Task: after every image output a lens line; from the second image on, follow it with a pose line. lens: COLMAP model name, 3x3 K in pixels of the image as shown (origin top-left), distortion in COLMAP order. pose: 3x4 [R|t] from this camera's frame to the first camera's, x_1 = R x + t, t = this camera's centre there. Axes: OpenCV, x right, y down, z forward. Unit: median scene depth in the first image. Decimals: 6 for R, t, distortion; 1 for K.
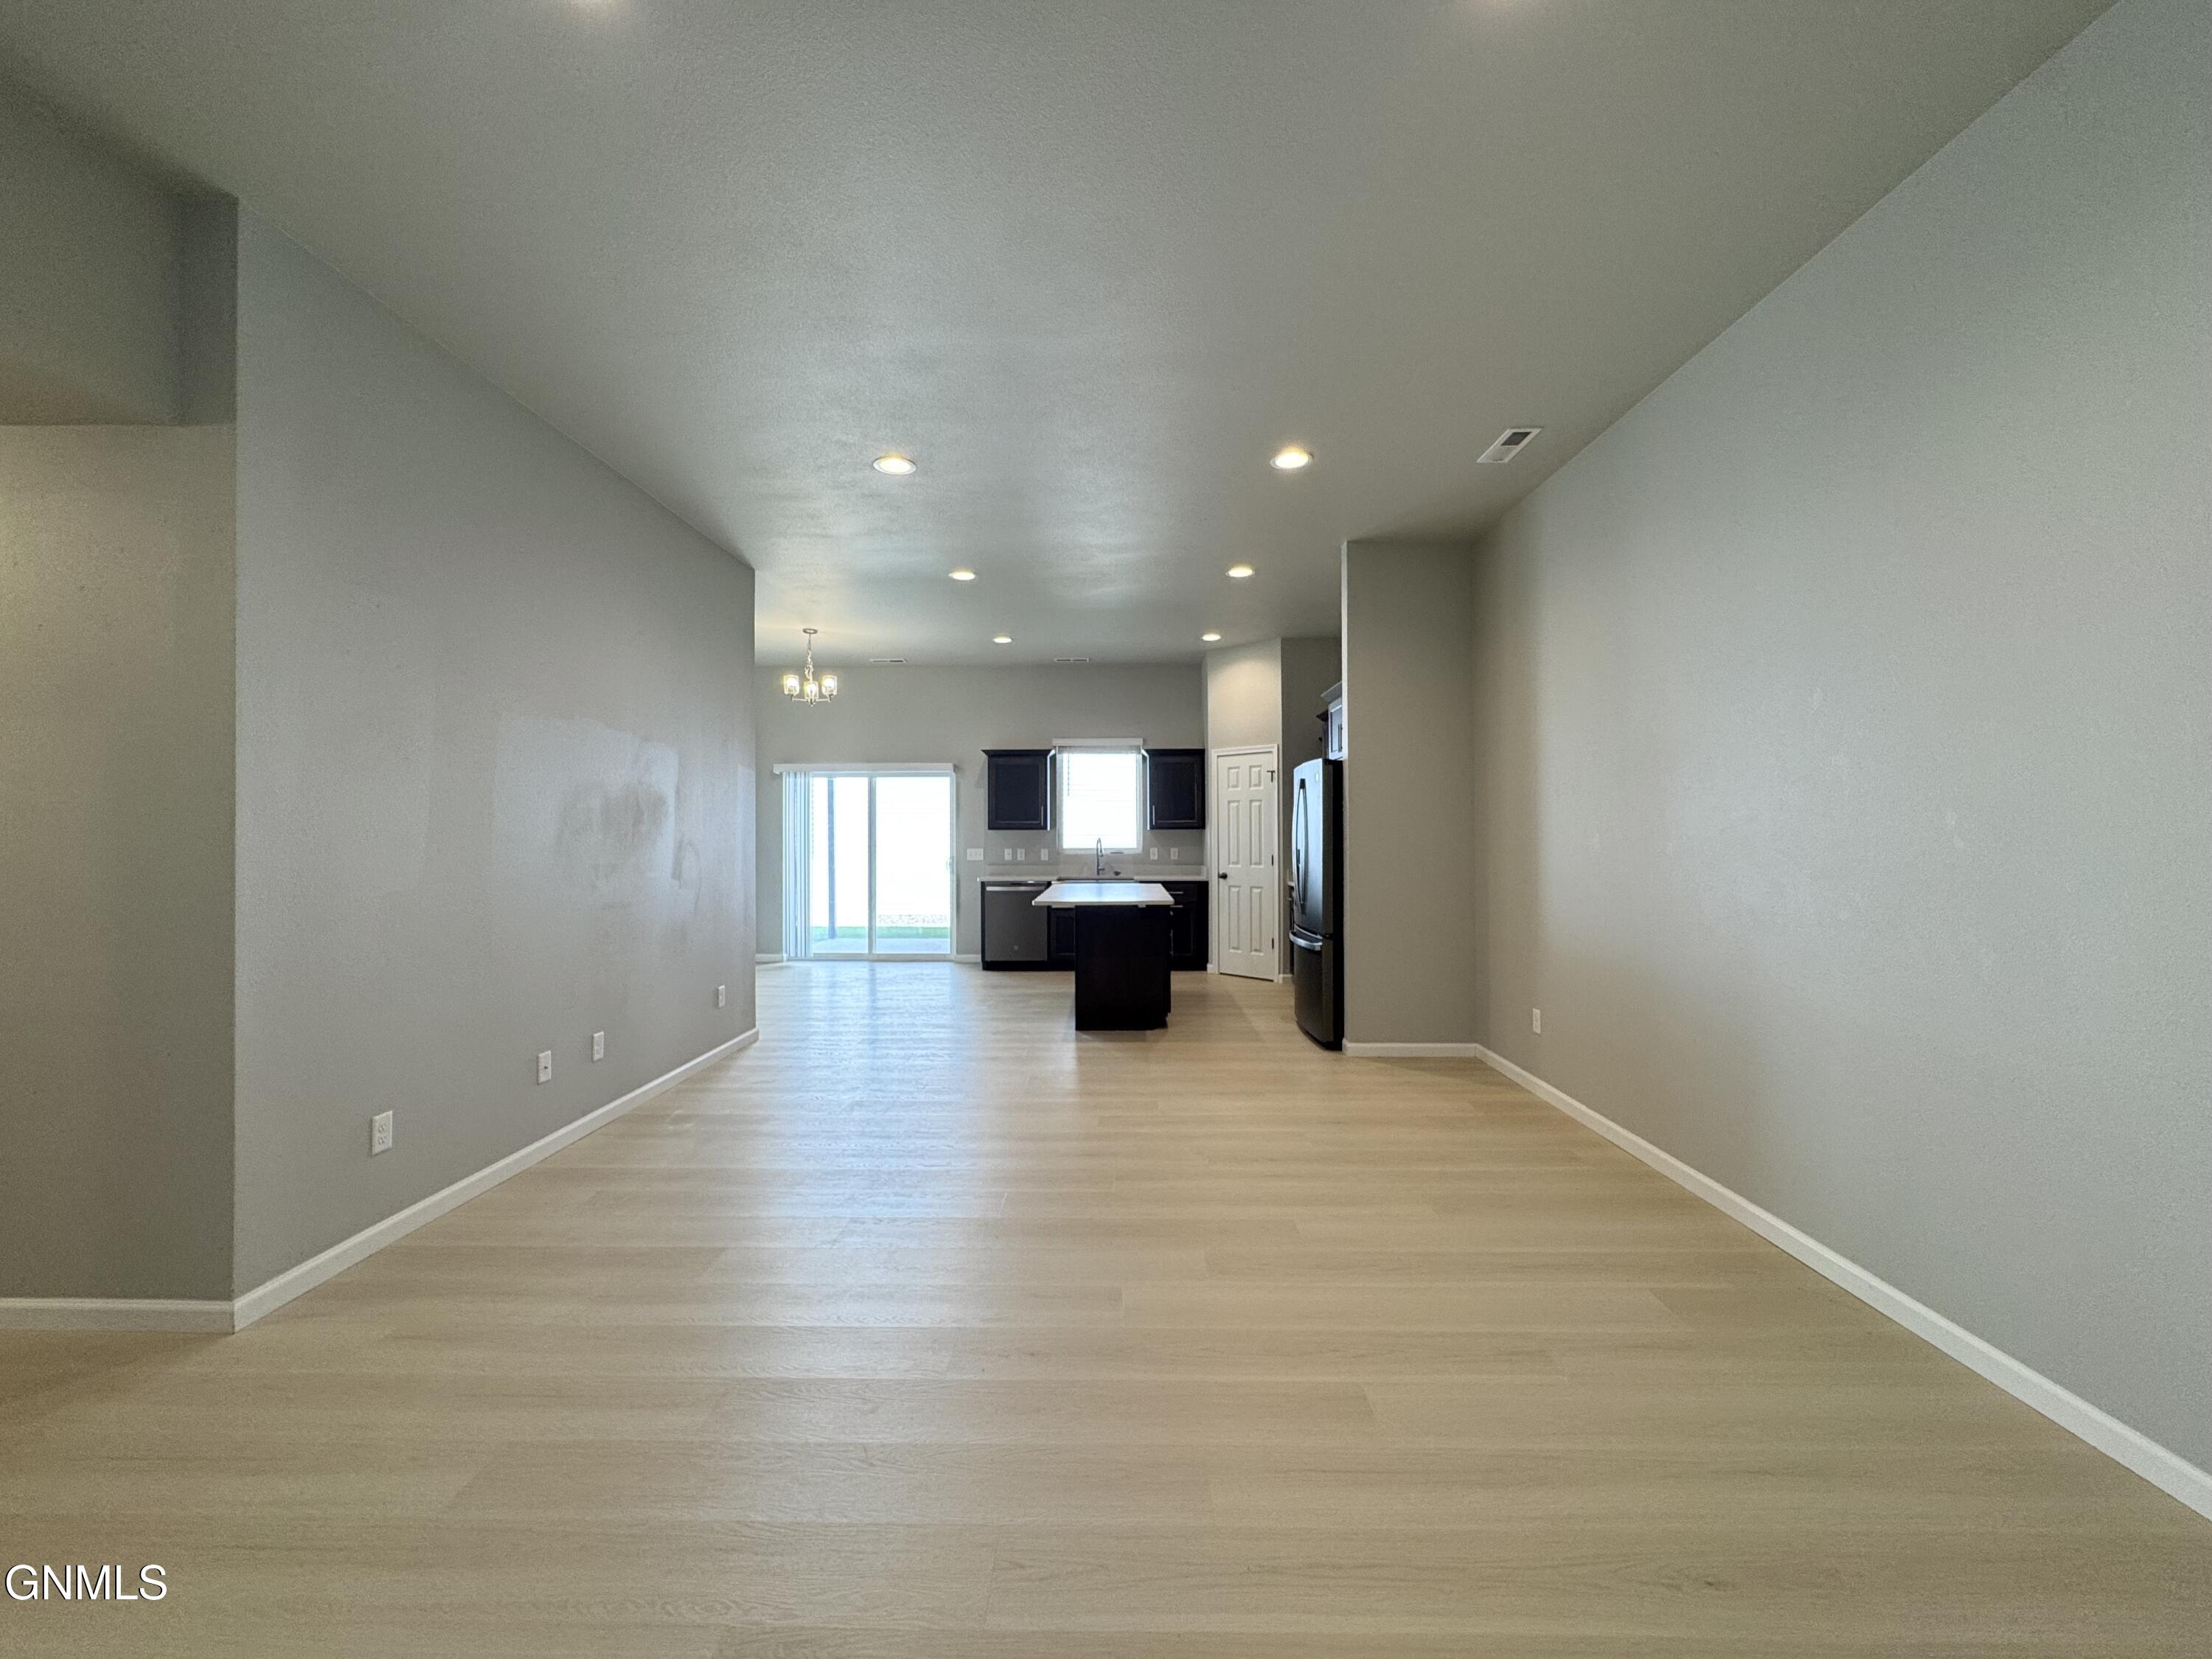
lens RADIAL K [[886.8, 0, 1110.0], [0, 886.8, 825.6], [0, 0, 1]] dist [-0.004150, 0.000312]
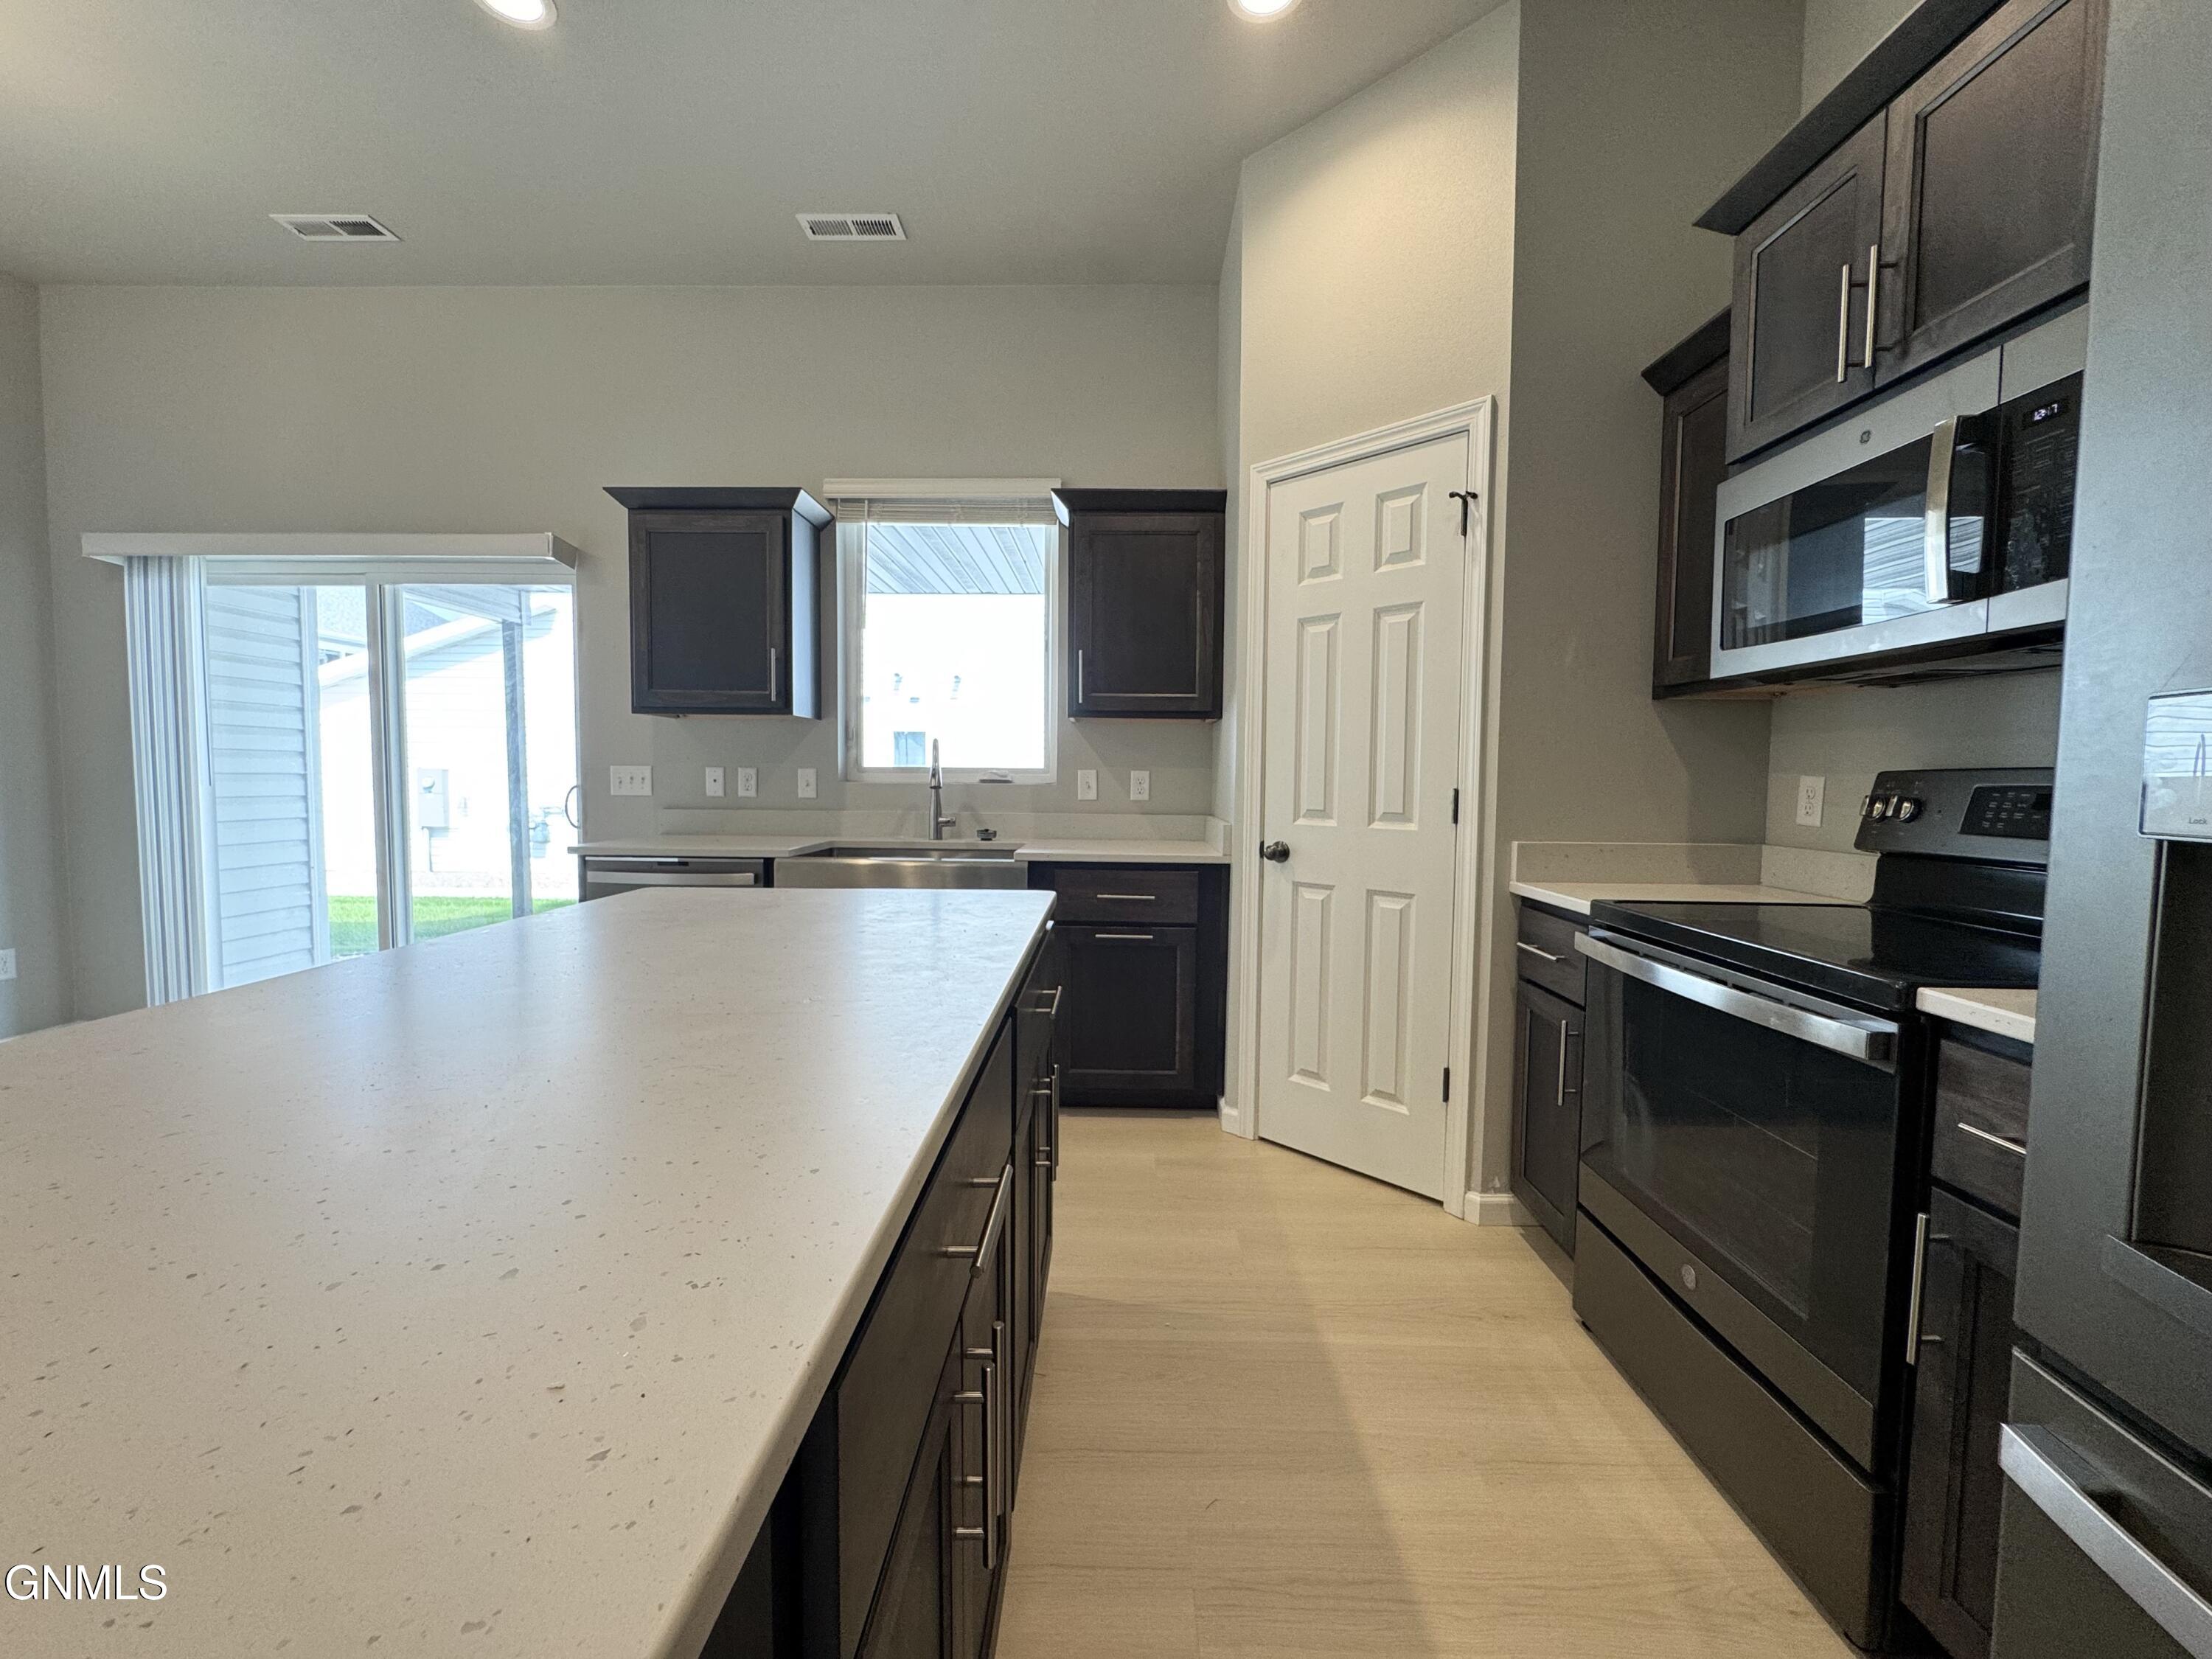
lens RADIAL K [[886.8, 0, 1109.8], [0, 886.8, 826.4], [0, 0, 1]] dist [-0.004150, 0.000312]
pose [[0.999894, 0.013275, 0.005919, 0.060454], [-0.013638, 0.997713, 0.066209, 0.025012], [-0.005026, -0.066283, 0.997788, 0.637938]]
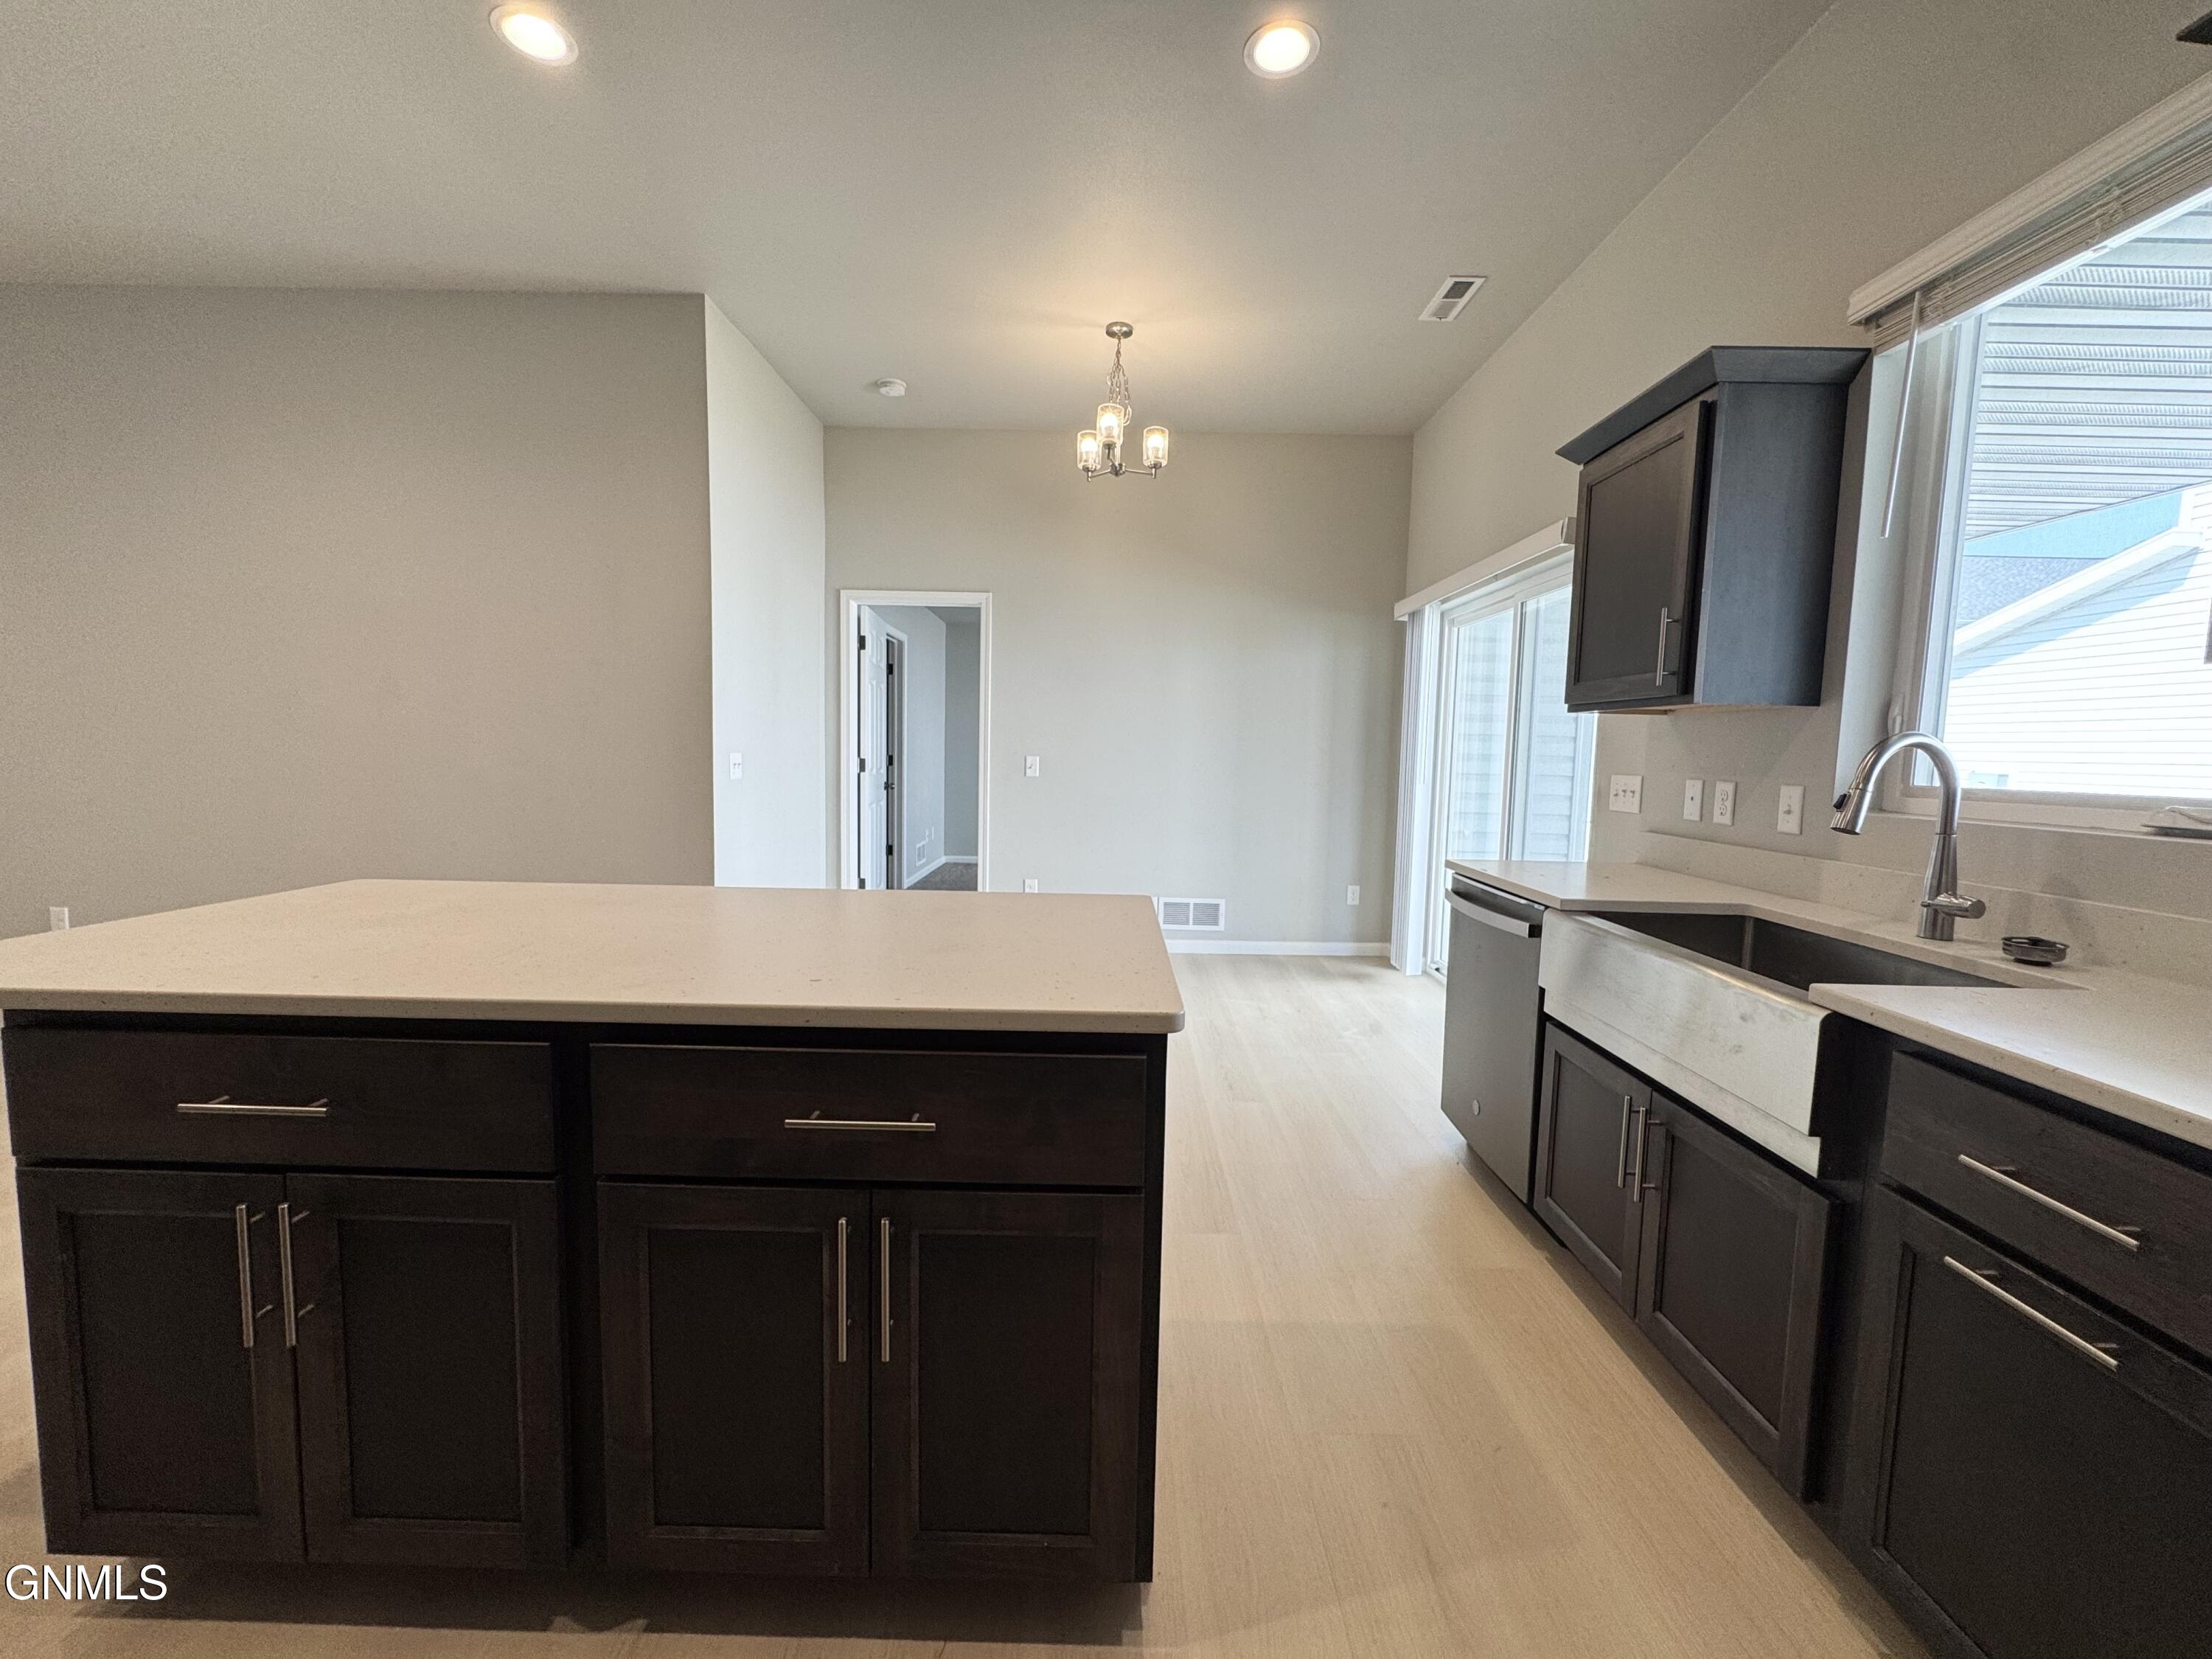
lens RADIAL K [[886.8, 0, 1104.0], [0, 886.8, 823.5], [0, 0, 1]] dist [-0.004150, 0.000312]
pose [[0.013658, 0.088824, -0.995954, 0.172513], [-0.012327, 0.995986, 0.088658, 0.017968], [0.999831, 0.011066, 0.014699, 0.848094]]
